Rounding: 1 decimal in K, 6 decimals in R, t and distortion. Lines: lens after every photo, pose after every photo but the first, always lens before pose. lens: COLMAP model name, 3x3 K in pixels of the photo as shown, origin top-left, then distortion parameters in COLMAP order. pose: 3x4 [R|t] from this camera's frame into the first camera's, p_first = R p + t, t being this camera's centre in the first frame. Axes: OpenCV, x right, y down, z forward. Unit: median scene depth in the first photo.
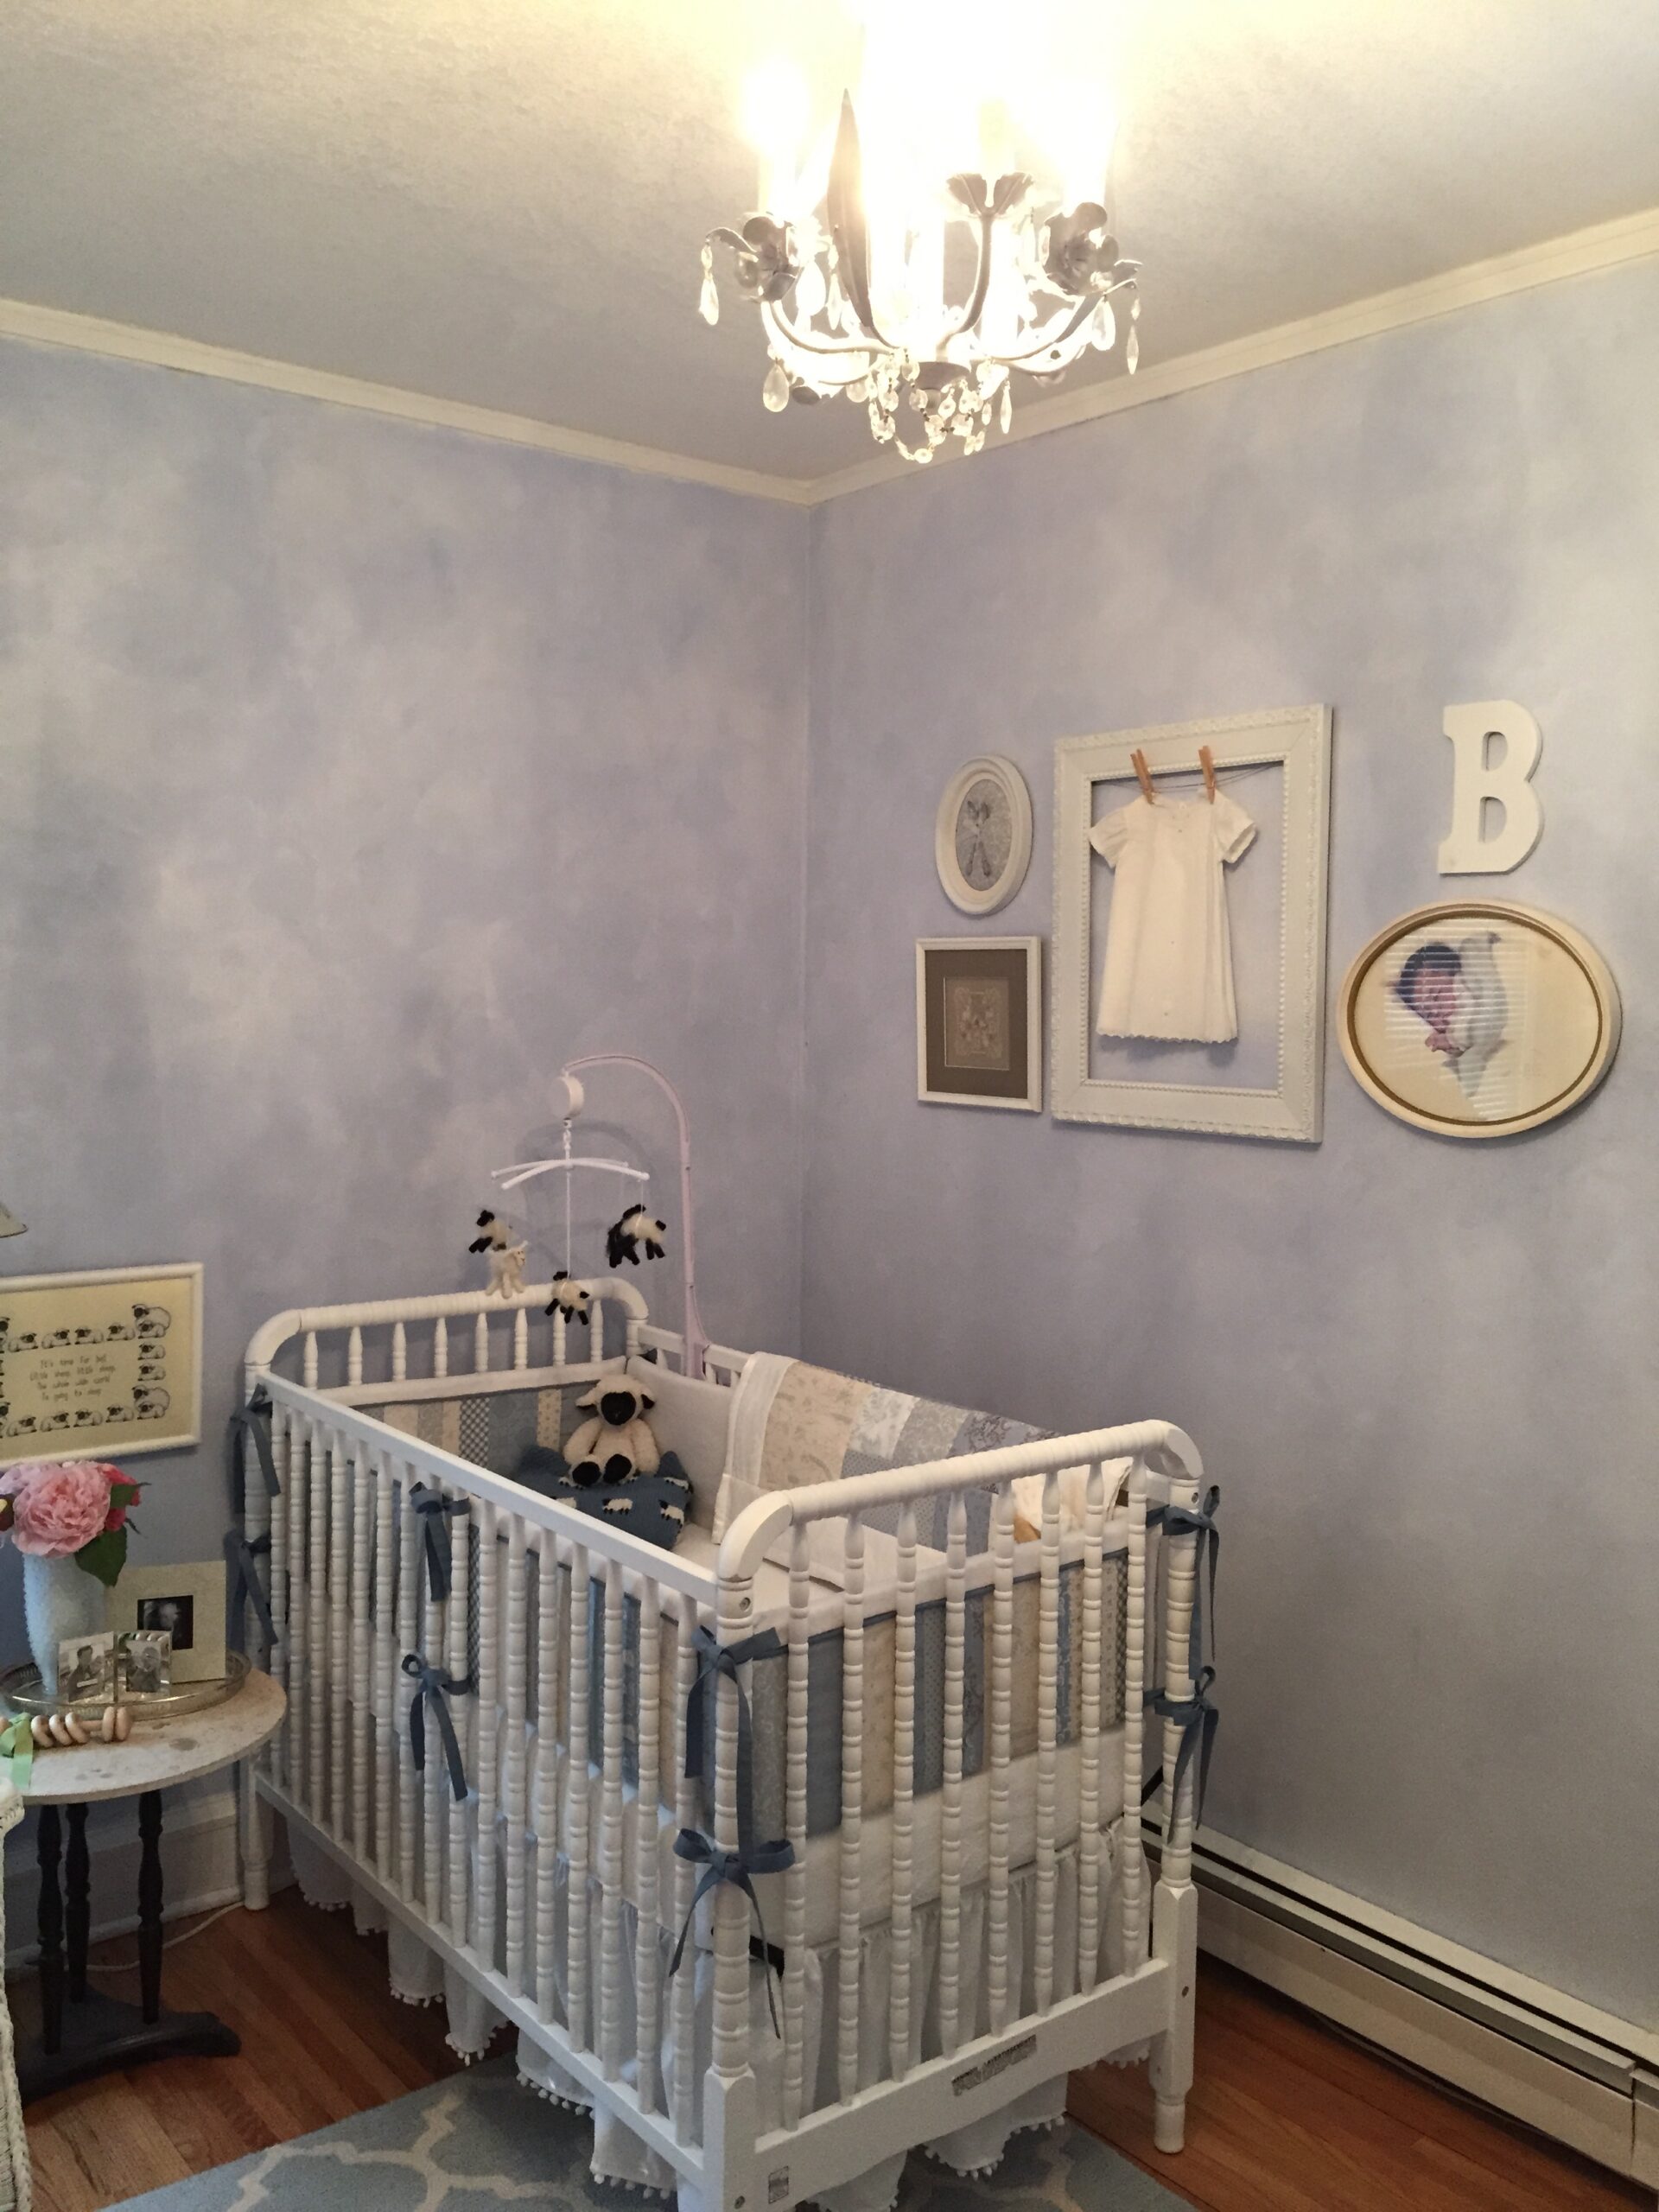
lens RADIAL K [[1869.2, 0, 816.6], [0, 1869.2, 1121.4], [0, 0, 1]] dist [0.073739, -0.071050]
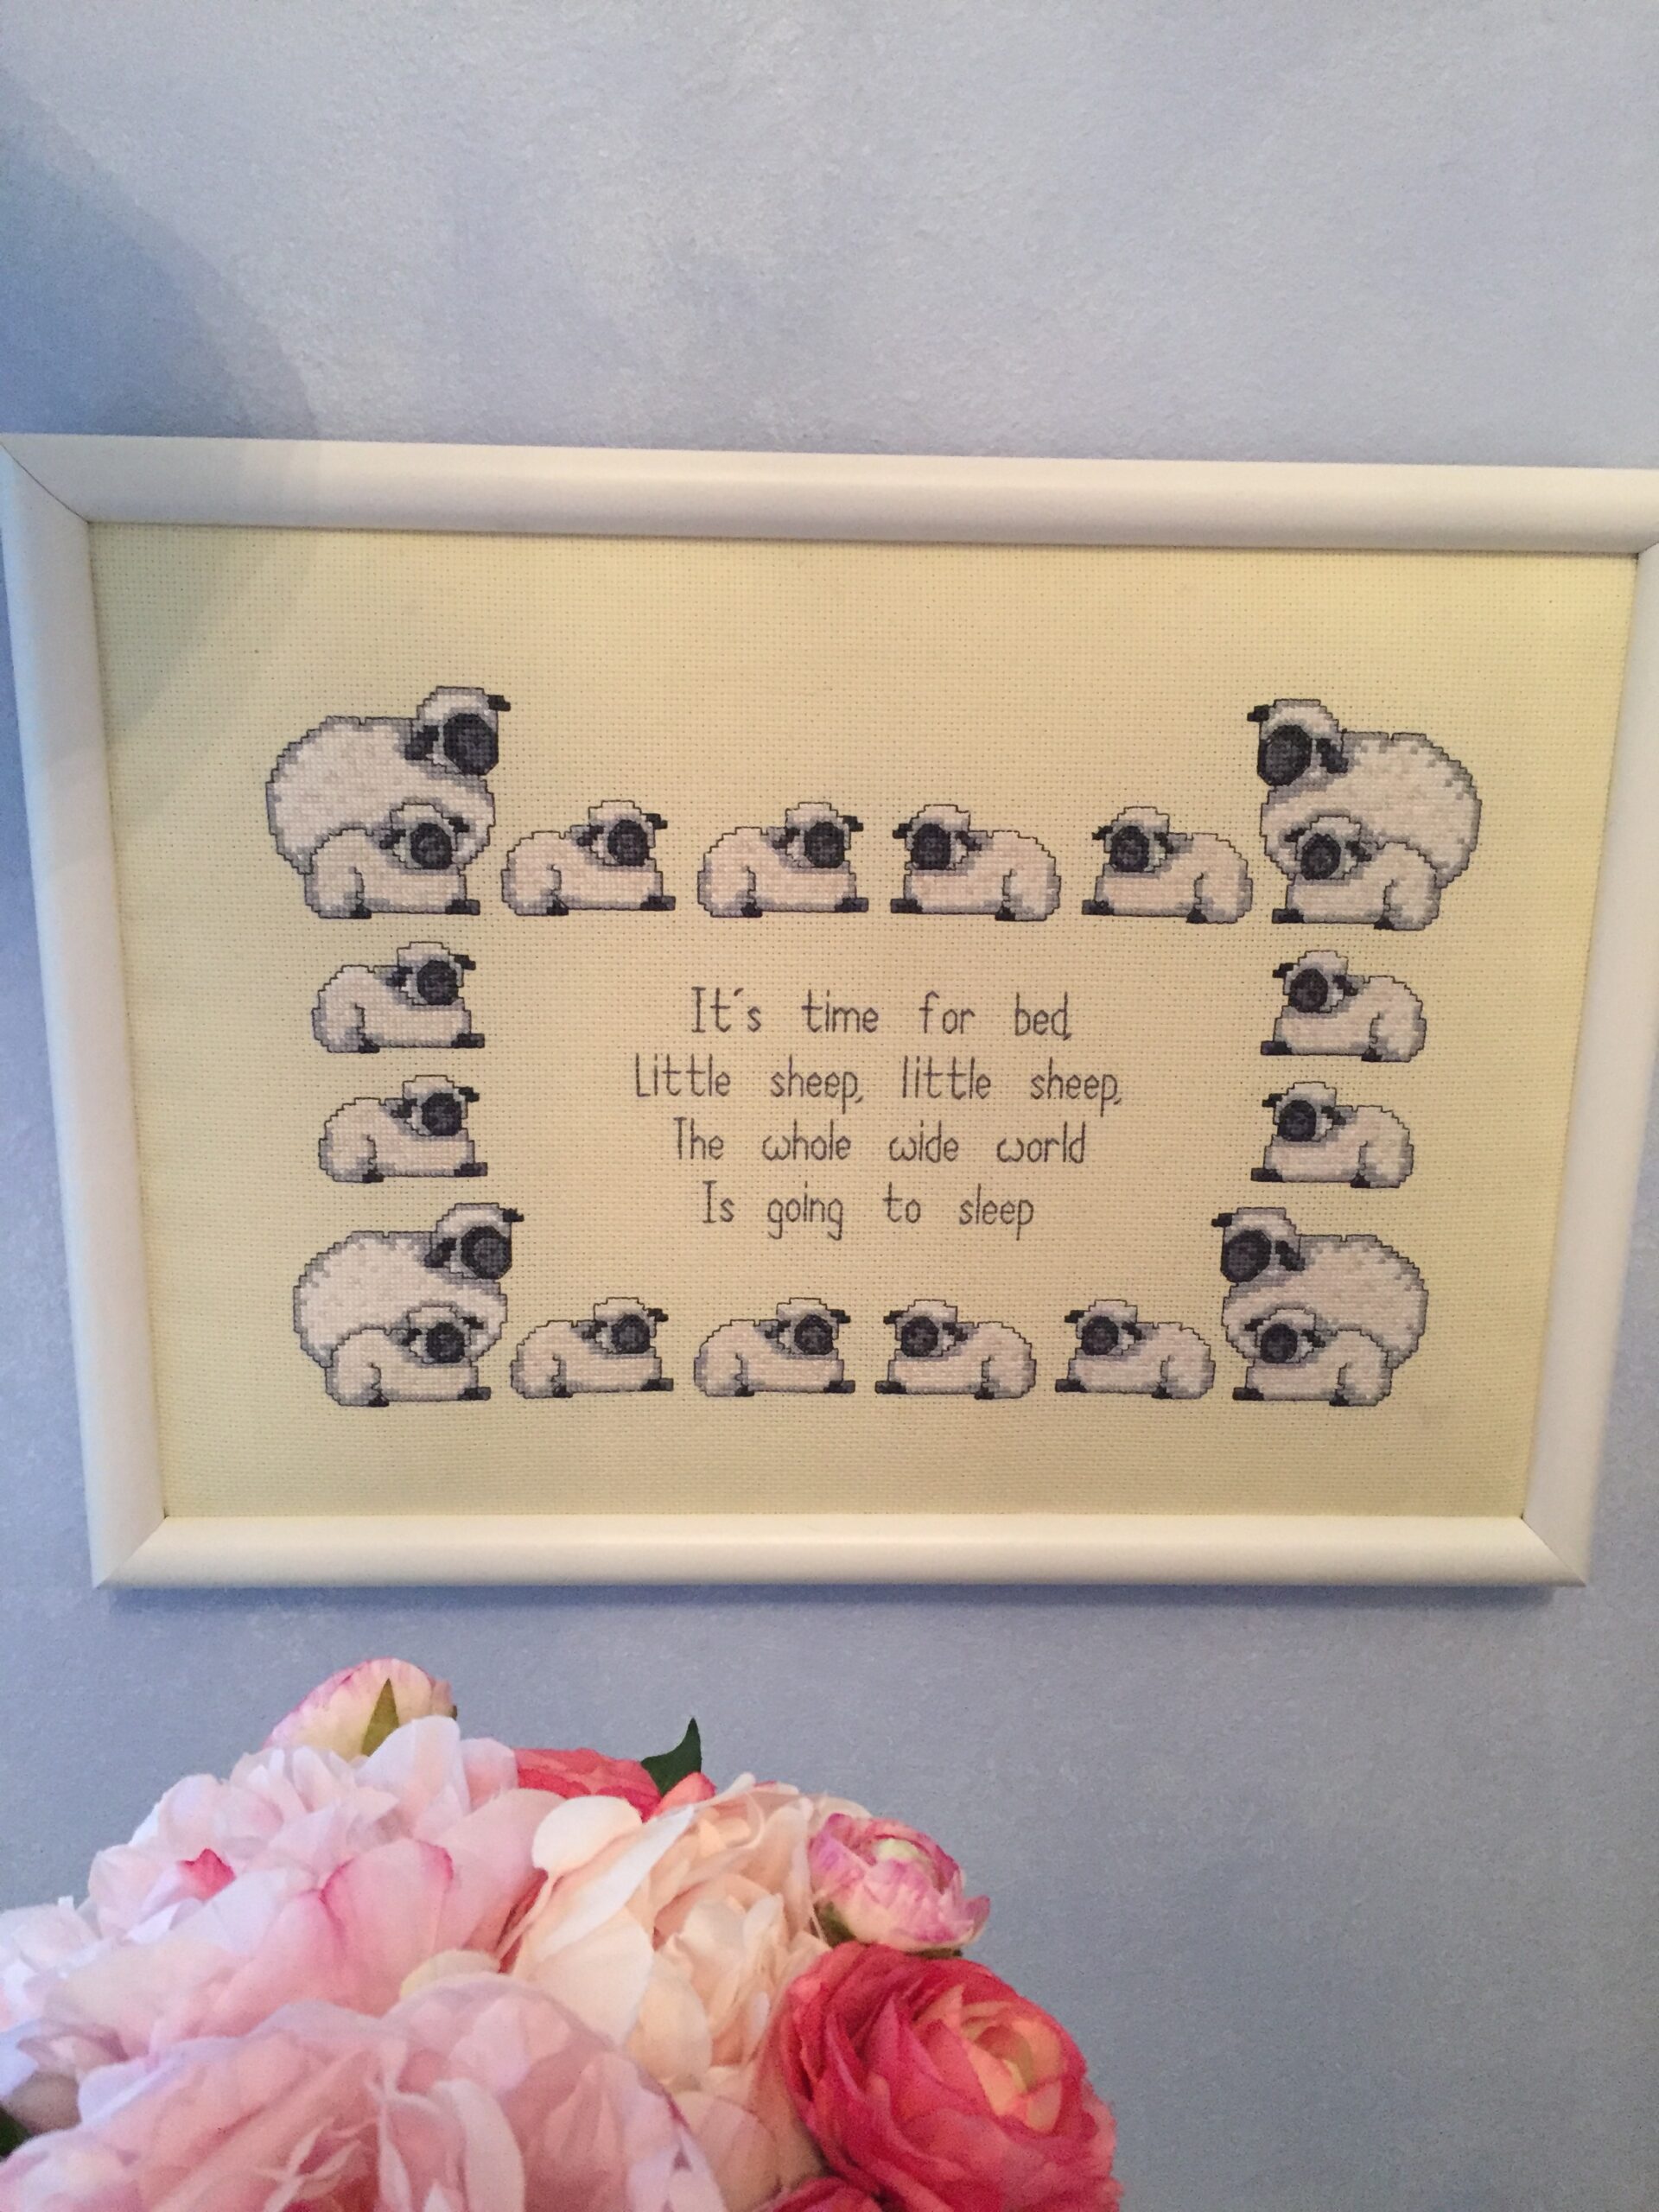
lens RADIAL K [[1869.2, 0, 813.2], [0, 1869.2, 1117.7], [0, 0, 1]] dist [0.073739, -0.071050]
pose [[0.805260, 0.125039, -0.579587, -0.303520], [-0.044327, 0.987471, 0.151448, 0.111710], [0.591262, -0.096264, 0.800714, 0.868017]]
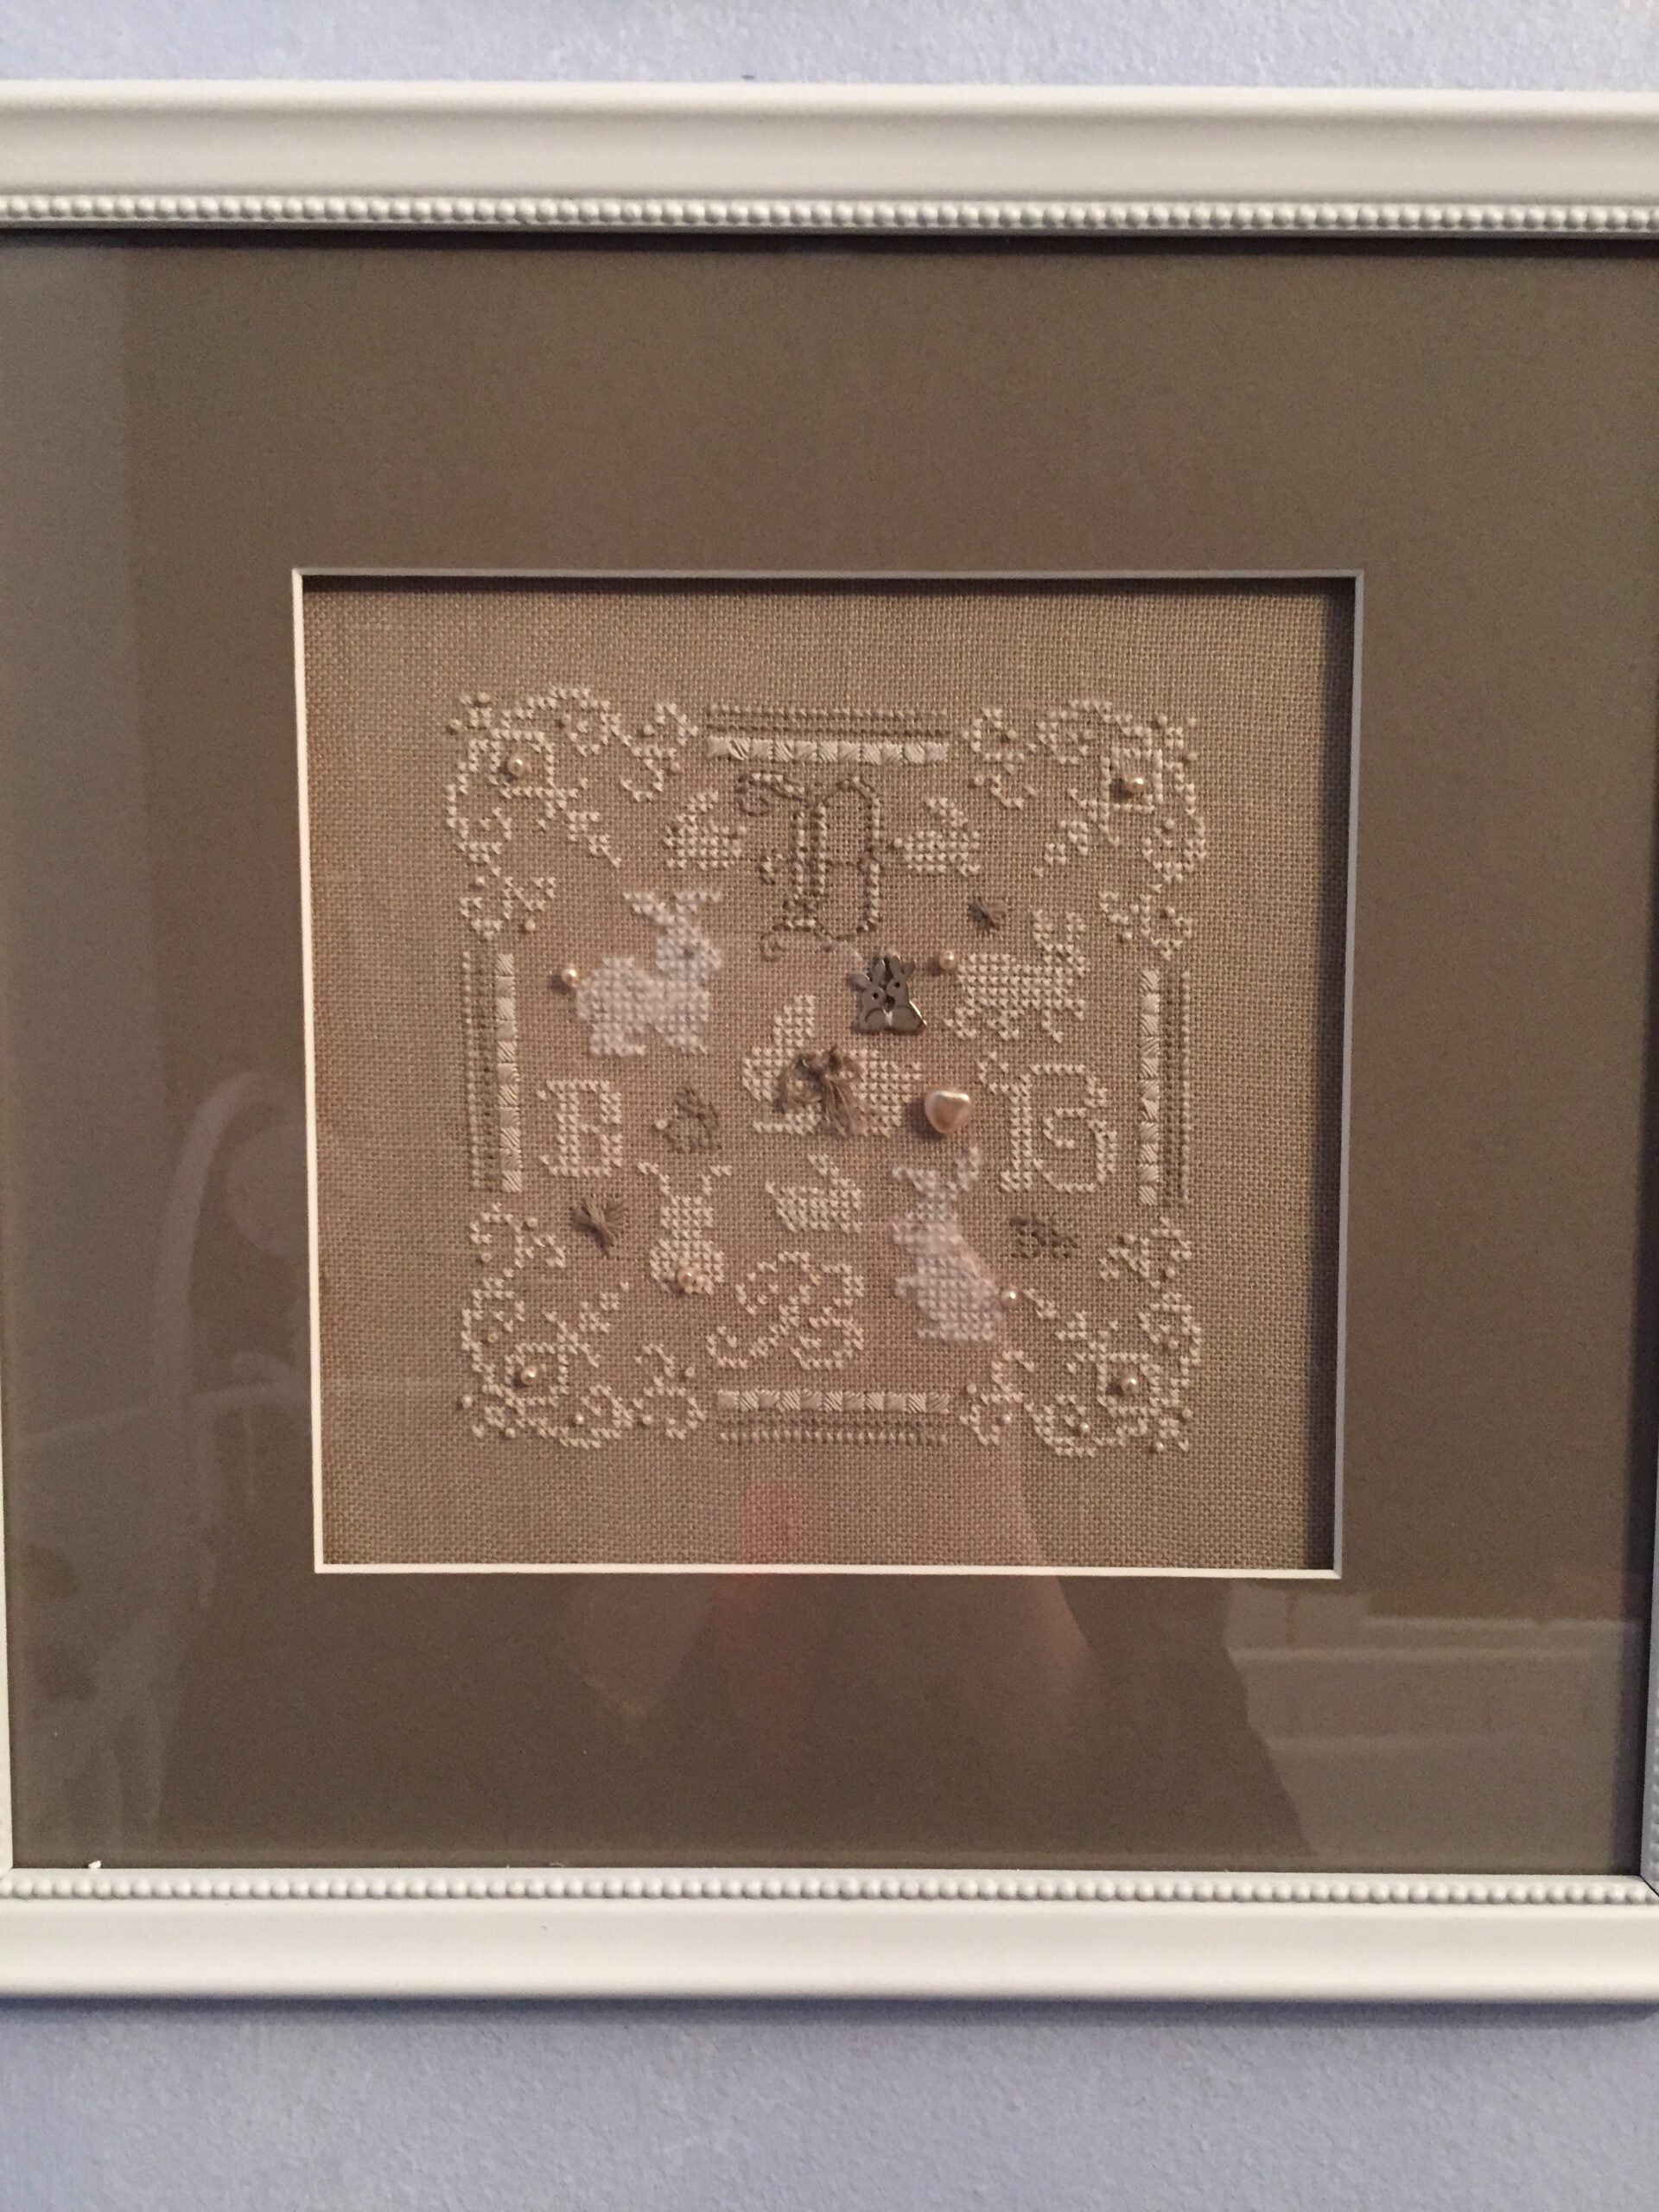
lens RADIAL K [[1869.2, 0, 828.1], [0, 1869.2, 1104.3], [0, 0, 1]] dist [0.073739, -0.071050]
pose [[0.597696, -0.052166, 0.800024, 0.014834], [0.060752, 0.997959, 0.019685, -0.062272], [-0.799418, 0.036837, 0.599645, 1.102904]]
